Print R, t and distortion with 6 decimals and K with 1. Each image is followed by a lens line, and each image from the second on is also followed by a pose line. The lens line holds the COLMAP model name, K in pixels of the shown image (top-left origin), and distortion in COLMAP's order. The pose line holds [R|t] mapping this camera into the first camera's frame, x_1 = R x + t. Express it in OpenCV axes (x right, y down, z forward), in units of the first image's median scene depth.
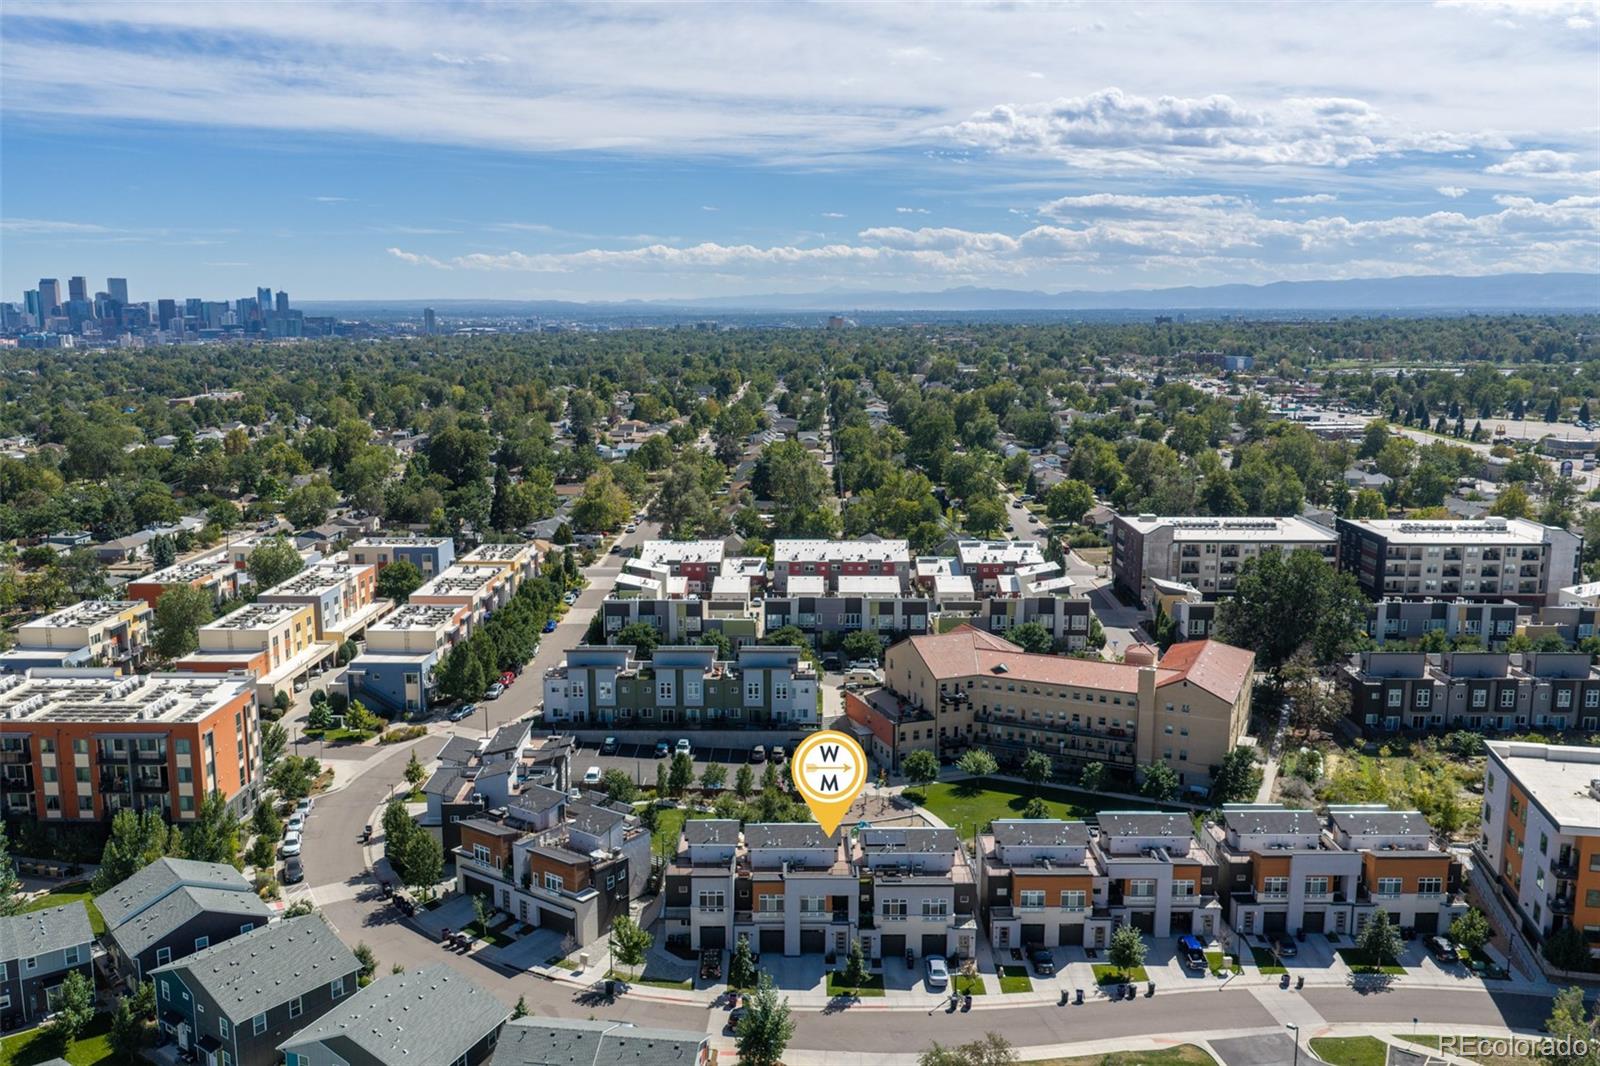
lens RADIAL K [[1327.2, 0, 800.0], [0, 1327.2, 533.0], [0, 0, 1]] dist [0.035270, -0.062080]
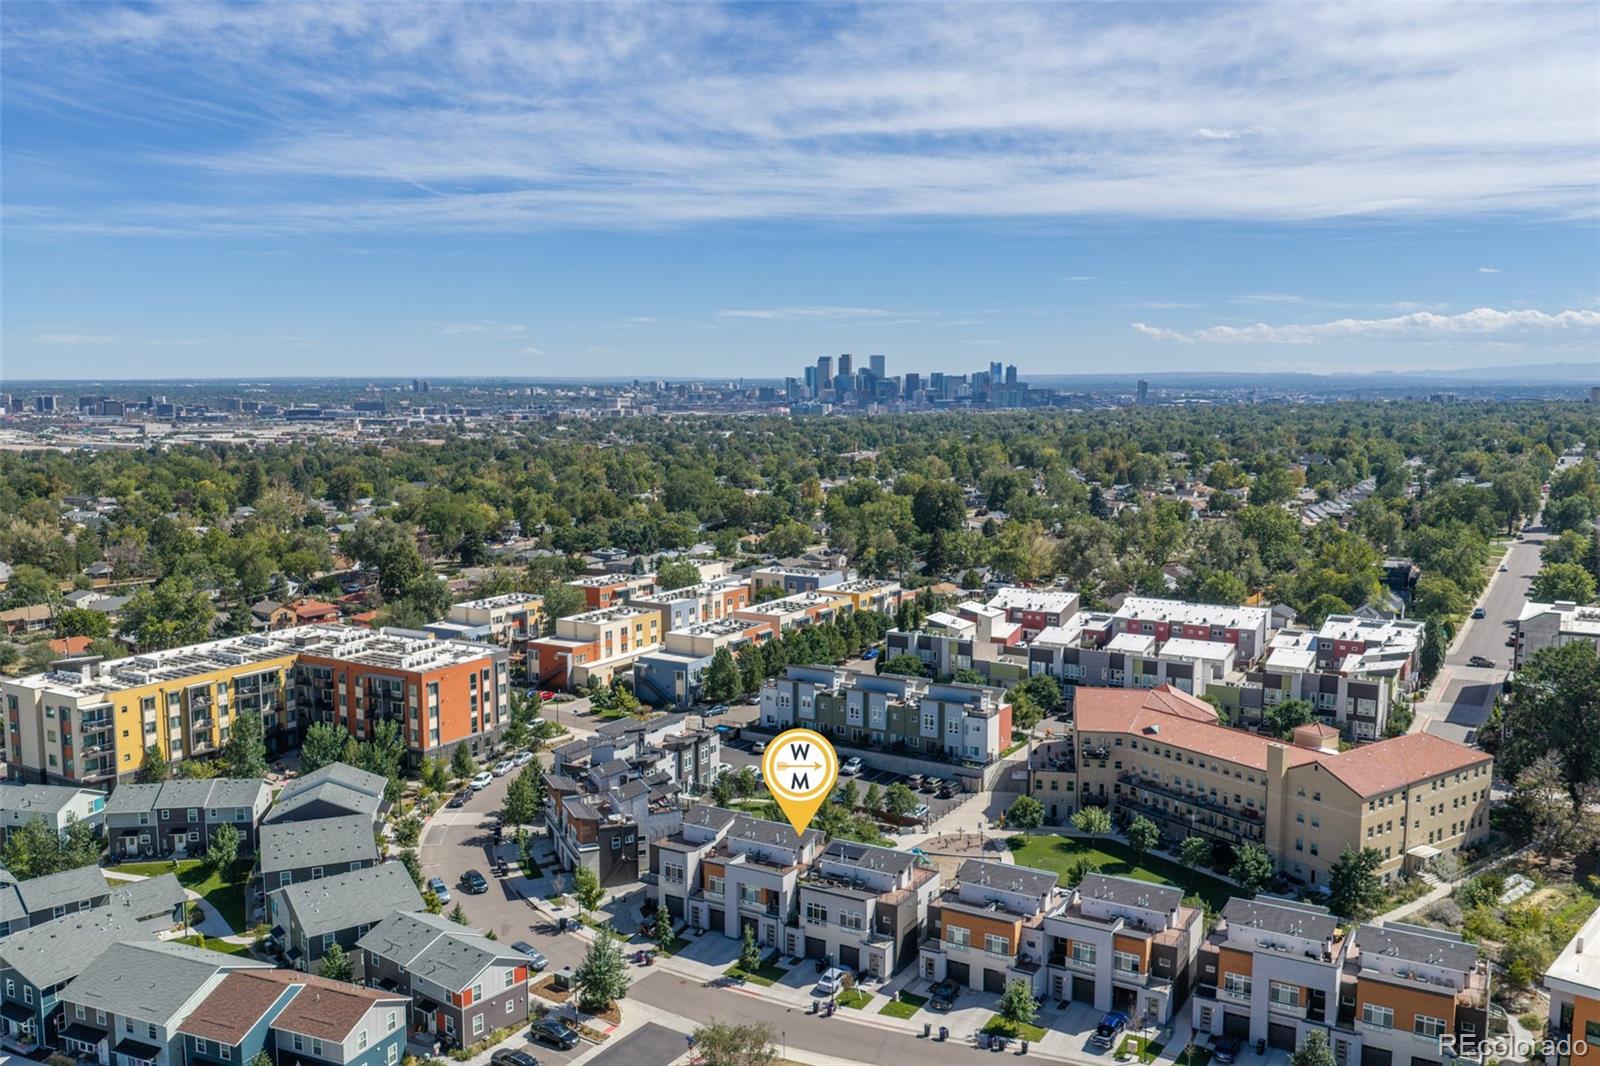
lens RADIAL K [[1327.2, 0, 800.0], [0, 1327.2, 533.0], [0, 0, 1]] dist [0.035270, -0.062080]
pose [[0.859516, 0.056248, -0.508004, 0.409765], [-0.083493, 0.996027, -0.030982, 0.013605], [0.504243, 0.069044, 0.860797, 0.053796]]
